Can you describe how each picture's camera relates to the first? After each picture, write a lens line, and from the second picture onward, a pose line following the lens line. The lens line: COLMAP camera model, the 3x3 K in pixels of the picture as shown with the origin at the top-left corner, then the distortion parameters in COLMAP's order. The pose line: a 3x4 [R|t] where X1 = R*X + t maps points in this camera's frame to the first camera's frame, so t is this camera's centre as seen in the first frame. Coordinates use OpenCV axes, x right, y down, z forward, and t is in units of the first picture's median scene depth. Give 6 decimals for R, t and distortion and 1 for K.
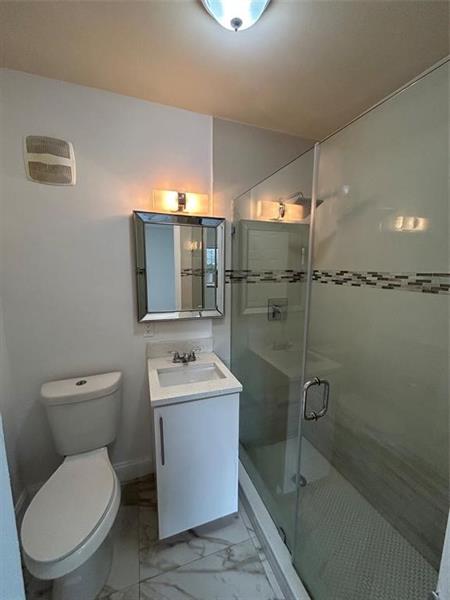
lens RADIAL K [[243.4, 0, 226.9], [0, 243.4, 301.2], [0, 0, 1]] dist [0.002216, 0.000307]
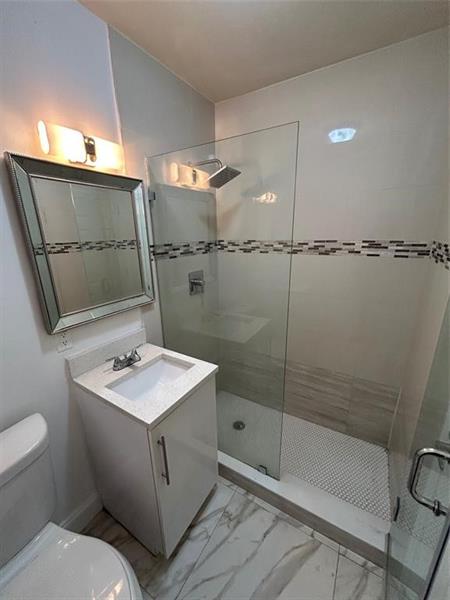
lens RADIAL K [[243.4, 0, 226.9], [0, 243.4, 301.2], [0, 0, 1]] dist [0.002216, 0.000307]
pose [[0.777572, -0.197407, 0.597003, -0.337942], [0.115152, 0.978090, 0.173437, -0.056504], [-0.618160, -0.066114, 0.783267, 0.170213]]
